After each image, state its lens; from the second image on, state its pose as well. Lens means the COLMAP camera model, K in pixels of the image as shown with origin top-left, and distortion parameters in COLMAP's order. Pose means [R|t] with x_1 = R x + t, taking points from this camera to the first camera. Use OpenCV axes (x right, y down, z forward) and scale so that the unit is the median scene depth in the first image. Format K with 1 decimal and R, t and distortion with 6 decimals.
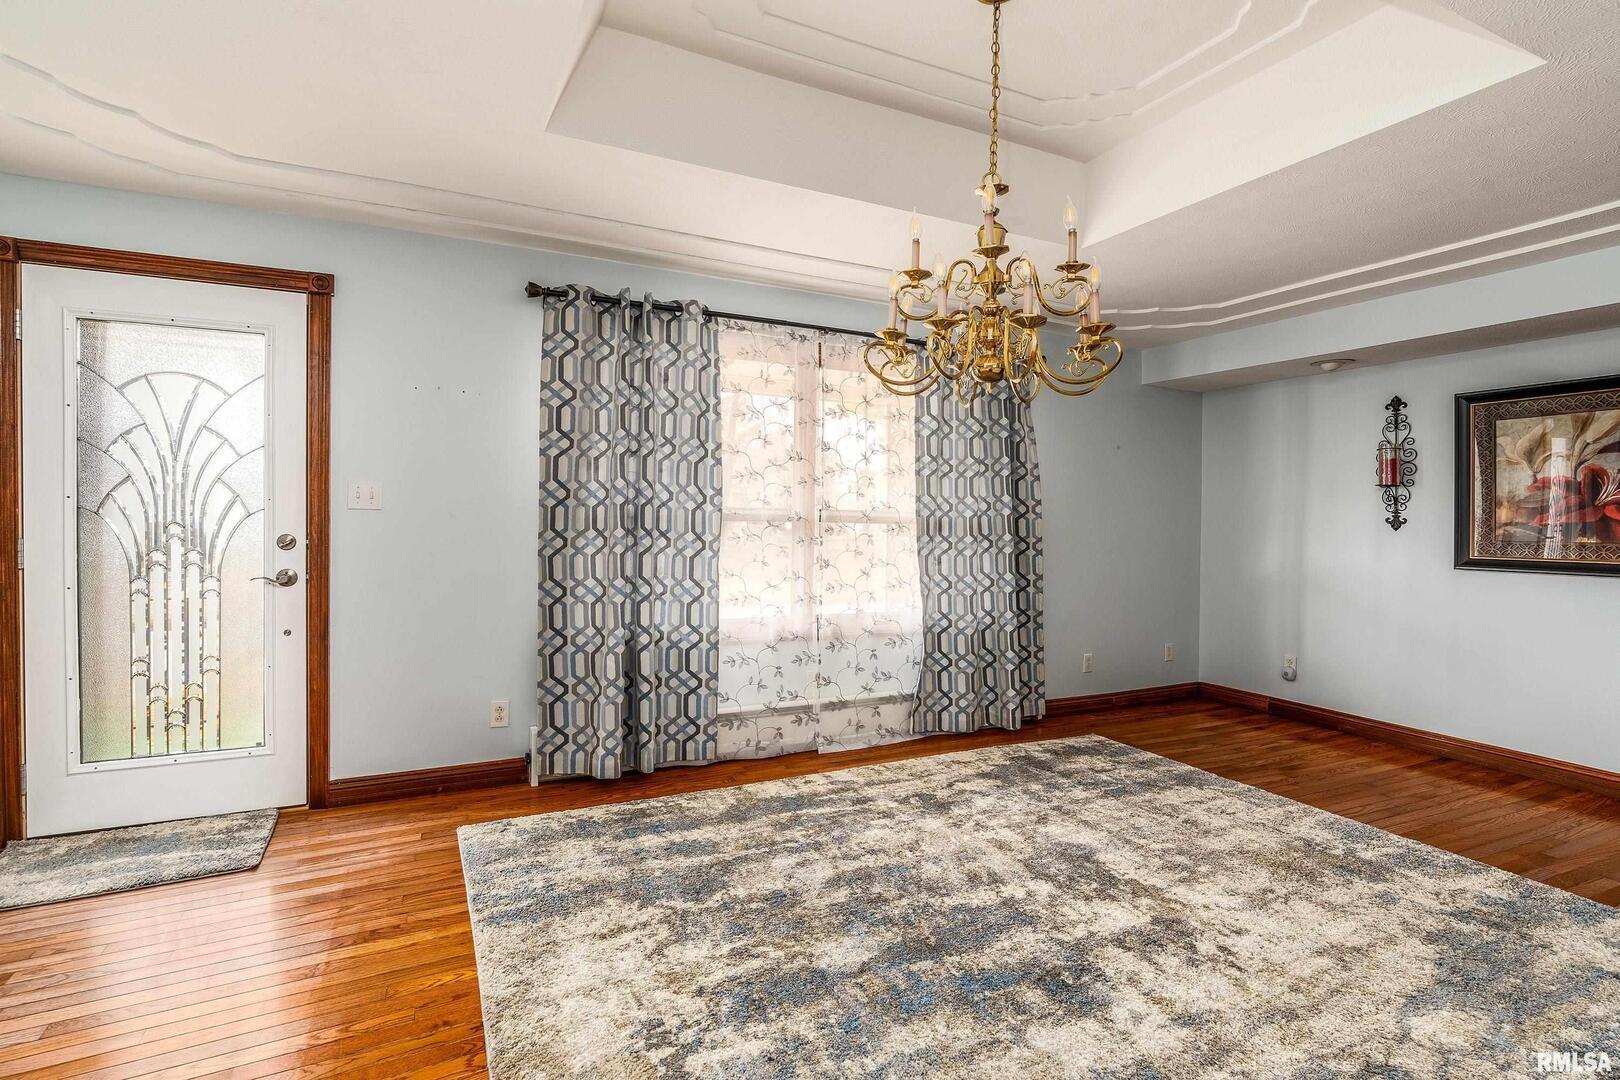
lens RADIAL K [[766.0, 0, 821.2], [0, 766.0, 534.2], [0, 0, 1]] dist [-0.011529, 0.005496]
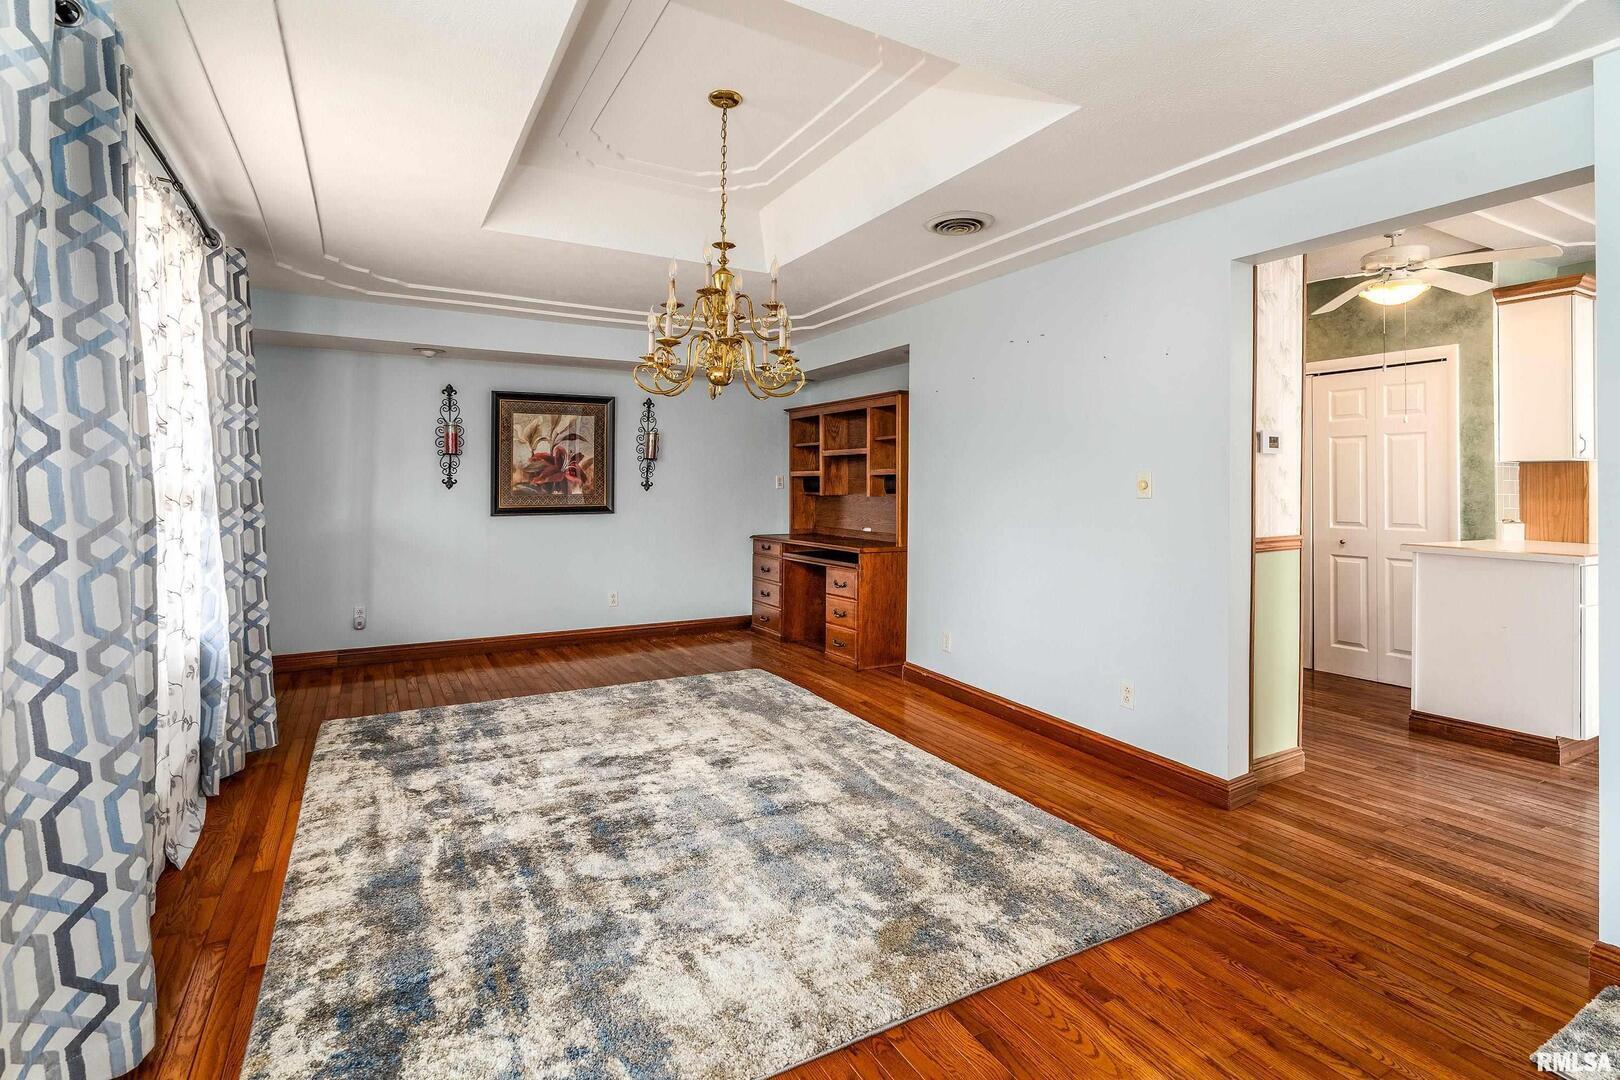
lens RADIAL K [[766.0, 0, 811.3], [0, 766.0, 532.4], [0, 0, 1]] dist [-0.011529, 0.005496]
pose [[-0.052523, -0.079602, 0.995442, -0.688427], [0.018012, 0.996580, 0.080643, -0.031456], [-0.998457, 0.022166, -0.050910, 0.561264]]
